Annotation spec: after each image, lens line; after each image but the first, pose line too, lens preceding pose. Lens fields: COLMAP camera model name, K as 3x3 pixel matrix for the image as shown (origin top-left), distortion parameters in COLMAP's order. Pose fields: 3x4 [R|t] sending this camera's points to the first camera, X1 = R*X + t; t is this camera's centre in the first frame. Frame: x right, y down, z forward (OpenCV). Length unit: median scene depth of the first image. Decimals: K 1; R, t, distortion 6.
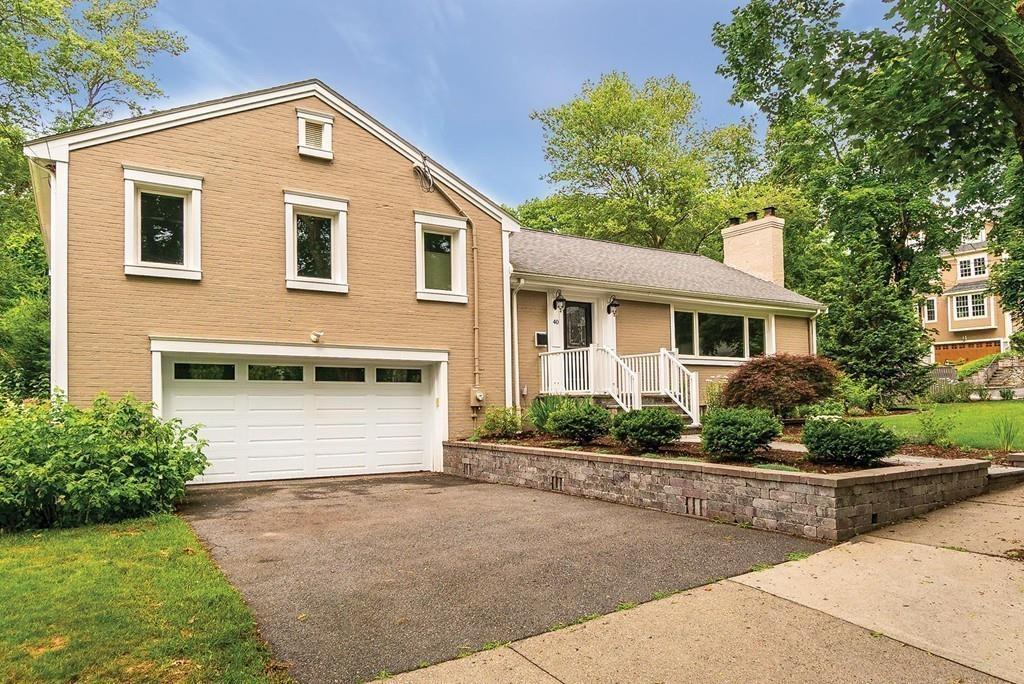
lens RADIAL K [[467.3, 0, 509.9], [0, 467.3, 328.8], [0, 0, 1]] dist [-0.002320, -0.000096]
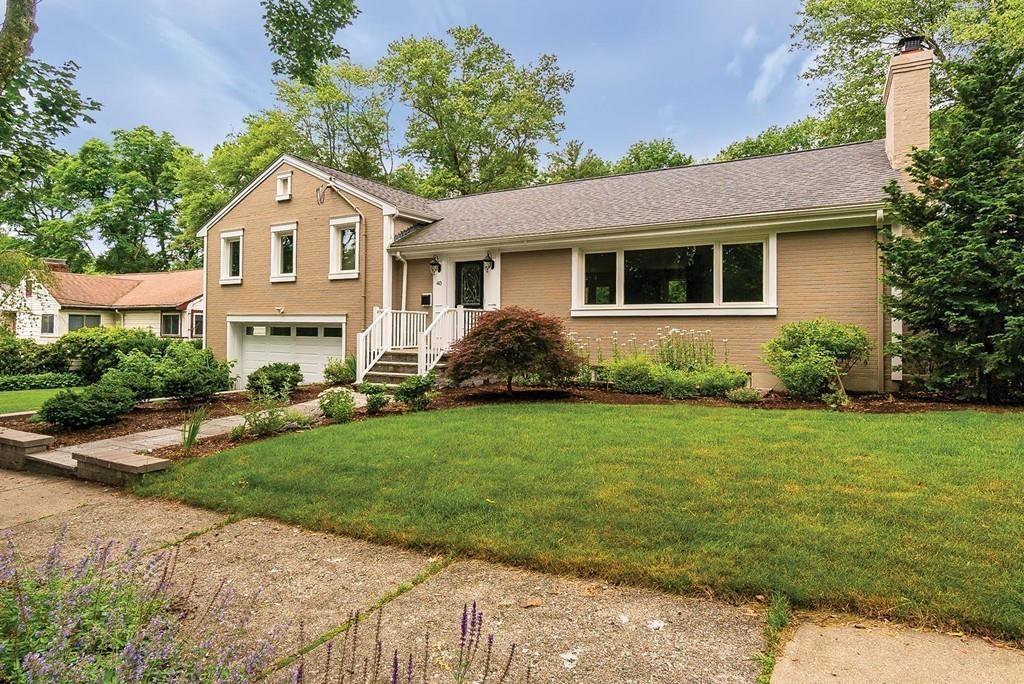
lens RADIAL K [[467.3, 0, 509.9], [0, 467.3, 328.8], [0, 0, 1]] dist [-0.002320, -0.000096]
pose [[0.665074, -0.021877, -0.746457, 1.042516], [0.075879, 0.996377, 0.038405, 0.063267], [0.742912, -0.082182, 0.664325, 0.364018]]
